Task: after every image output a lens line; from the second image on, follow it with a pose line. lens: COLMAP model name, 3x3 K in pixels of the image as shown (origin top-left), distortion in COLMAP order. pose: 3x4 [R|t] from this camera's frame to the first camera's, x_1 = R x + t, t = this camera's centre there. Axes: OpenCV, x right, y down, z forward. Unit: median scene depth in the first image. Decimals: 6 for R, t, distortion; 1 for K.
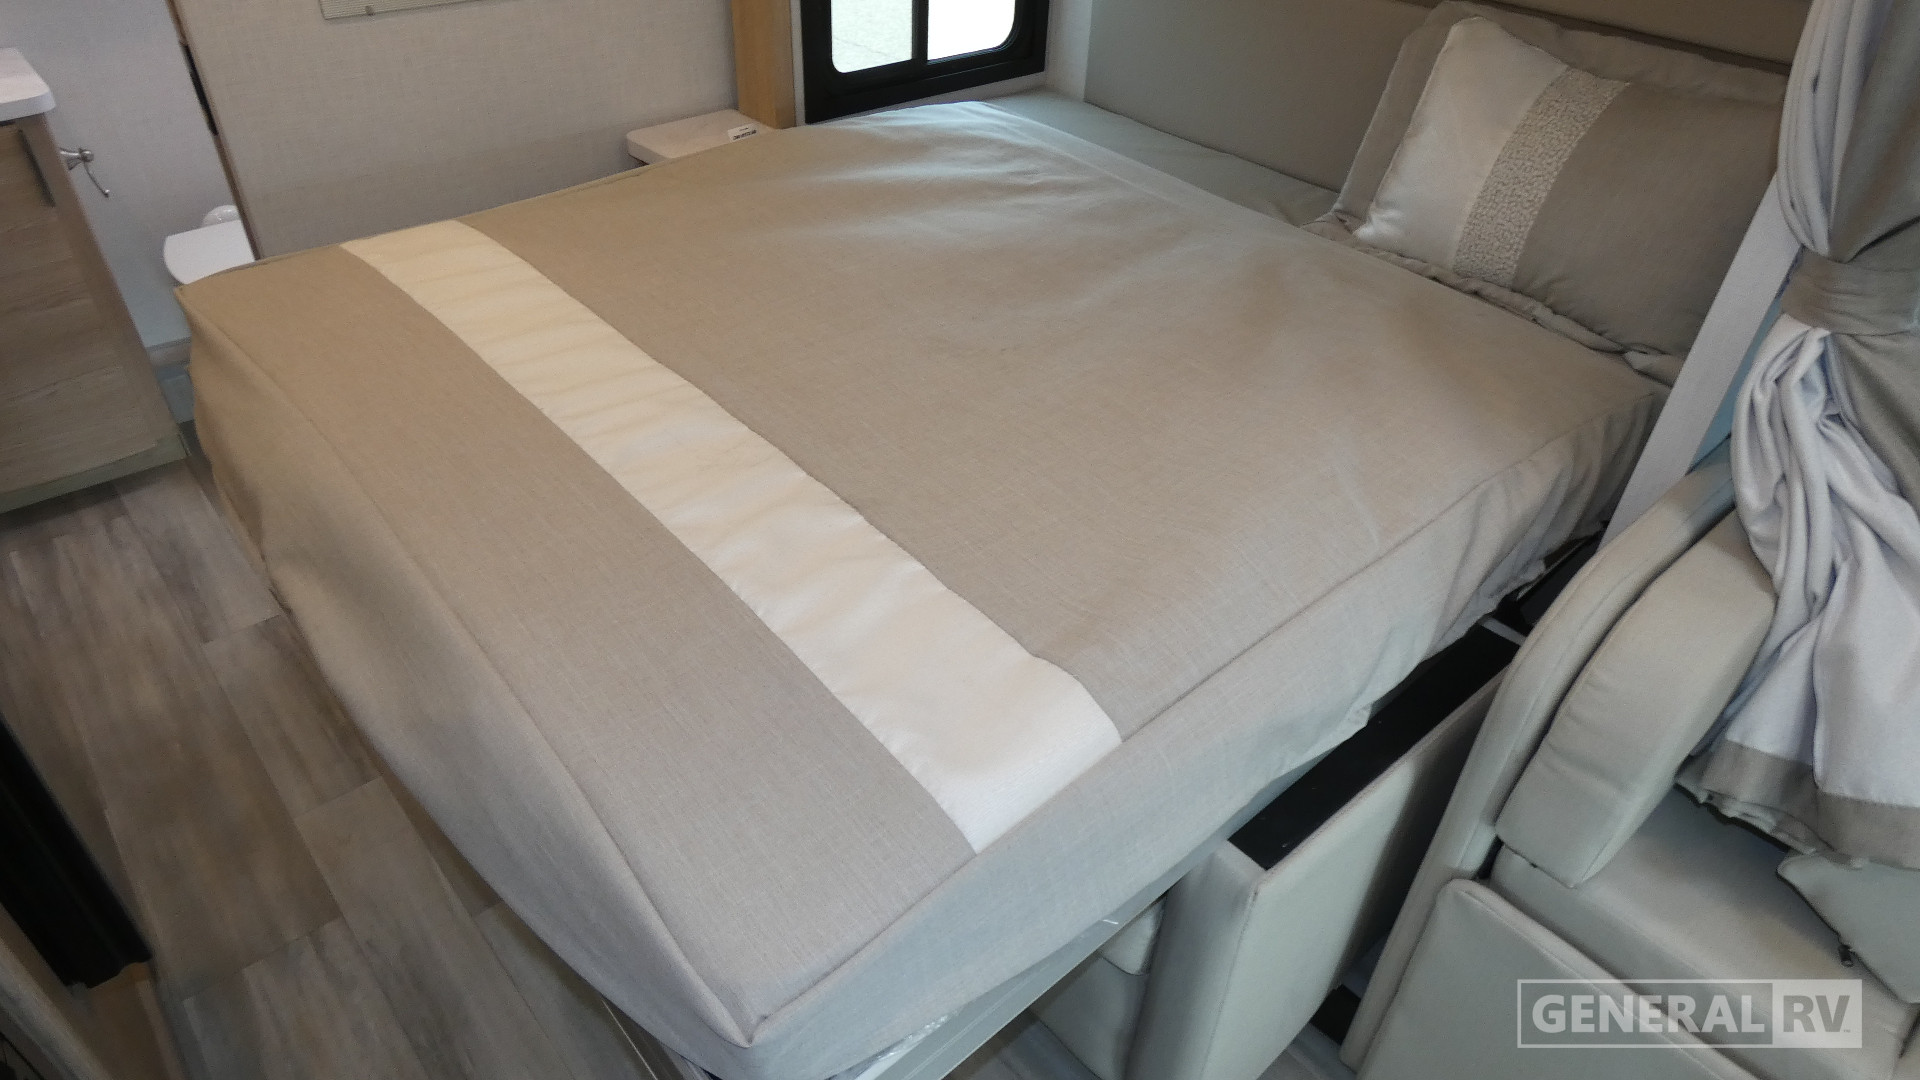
lens RADIAL K [[1140.2, 0, 968.3], [0, 1140.2, 534.7], [0, 0, 1]] dist [-0.005638, -0.003299]
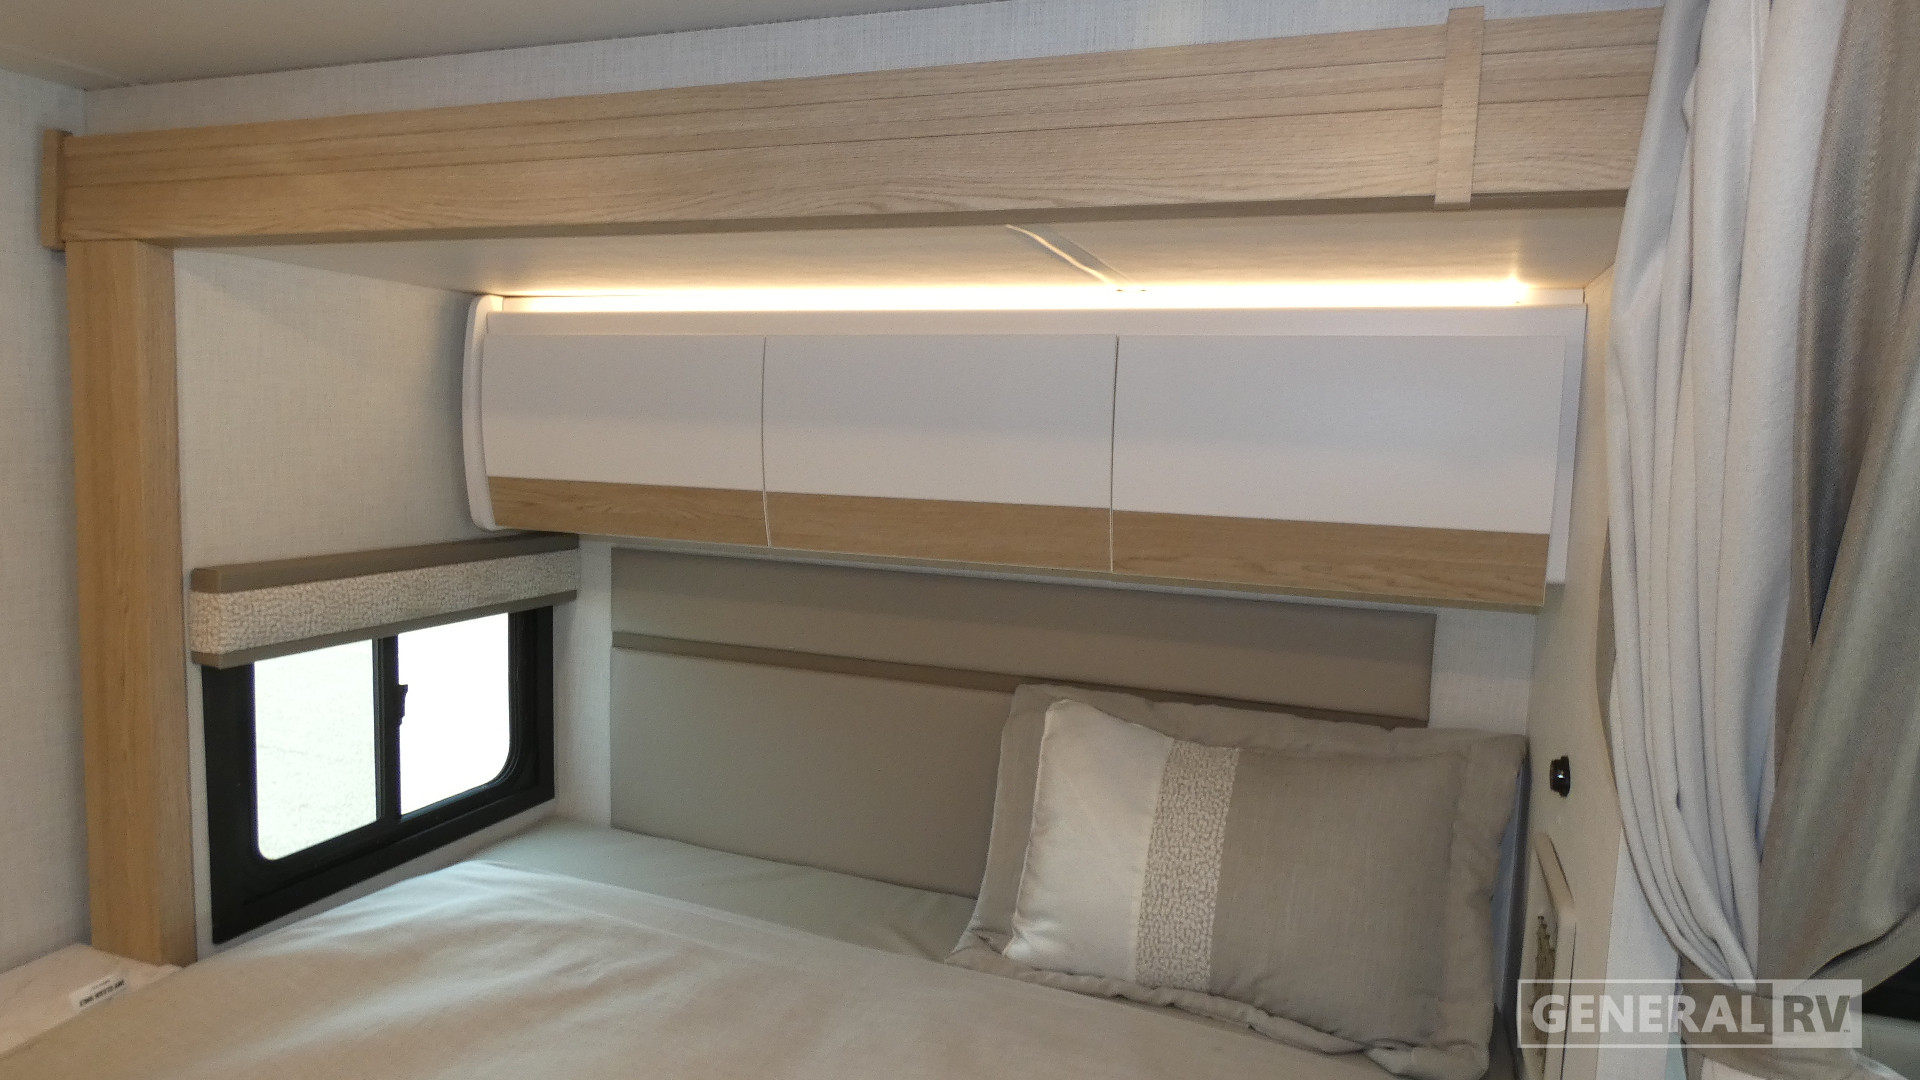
lens RADIAL K [[1140.2, 0, 956.6], [0, 1140.2, 543.7], [0, 0, 1]] dist [-0.005638, -0.003299]
pose [[0.889107, -0.056609, 0.454185, -0.048837], [0.276243, 0.857575, -0.433884, -0.171251], [-0.364936, 0.511235, 0.778114, 0.221275]]
